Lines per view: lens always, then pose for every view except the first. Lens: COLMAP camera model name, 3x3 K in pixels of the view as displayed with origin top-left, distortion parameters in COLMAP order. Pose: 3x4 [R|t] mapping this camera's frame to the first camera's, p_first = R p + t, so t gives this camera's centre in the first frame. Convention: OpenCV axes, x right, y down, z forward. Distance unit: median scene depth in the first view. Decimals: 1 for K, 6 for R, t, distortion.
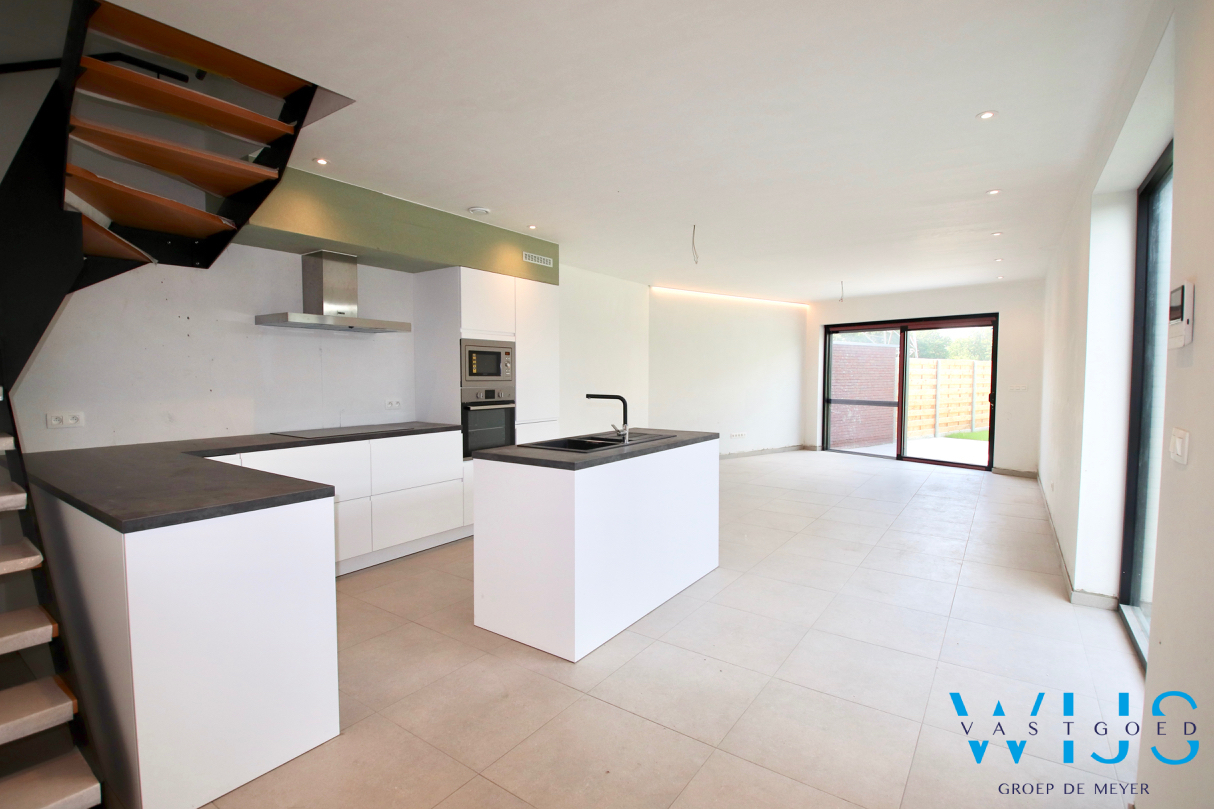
lens RADIAL K [[577.6, 0, 596.7], [0, 577.6, 400.7], [0, 0, 1]] dist [0.030598, -0.000249]
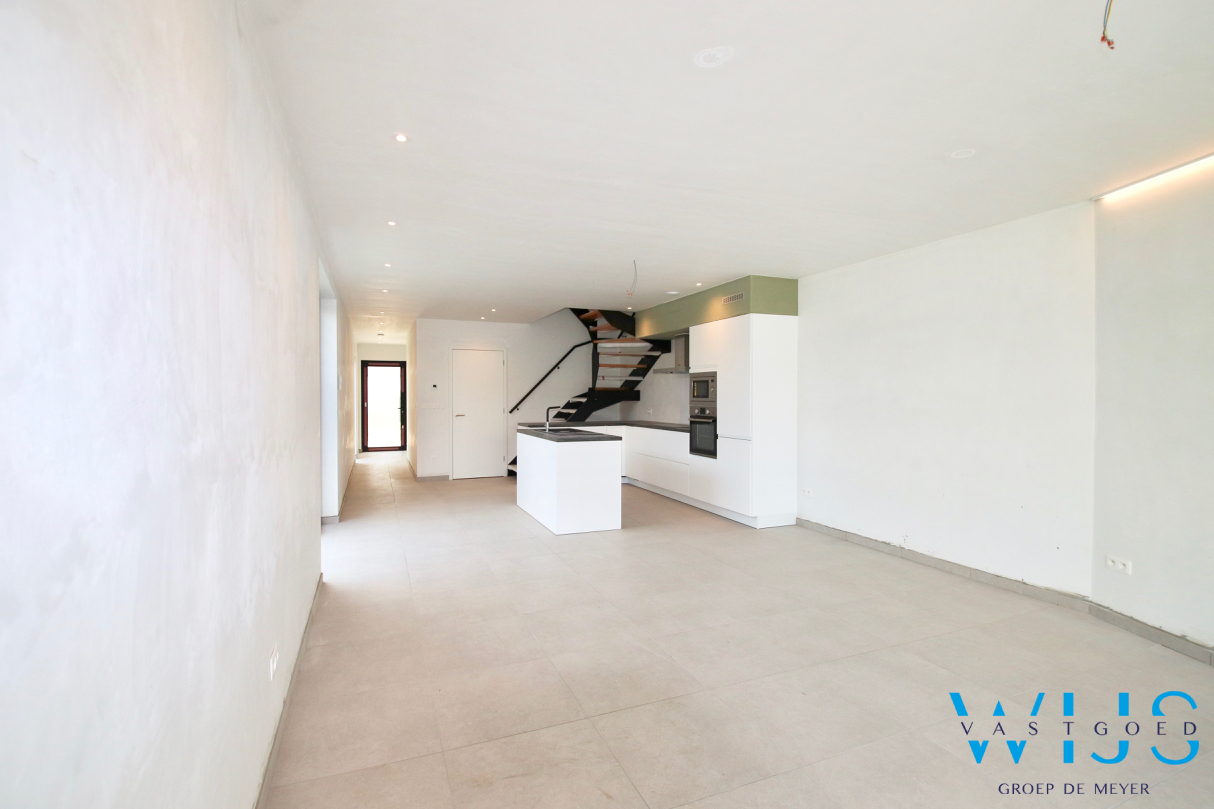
lens RADIAL K [[577.6, 0, 596.7], [0, 577.6, 400.7], [0, 0, 1]] dist [0.030598, -0.000249]
pose [[-0.558981, 0.003348, -0.829174, 0.688865], [-0.043443, 0.998500, 0.033319, -0.044333], [0.828042, 0.054647, -0.557997, 0.972008]]
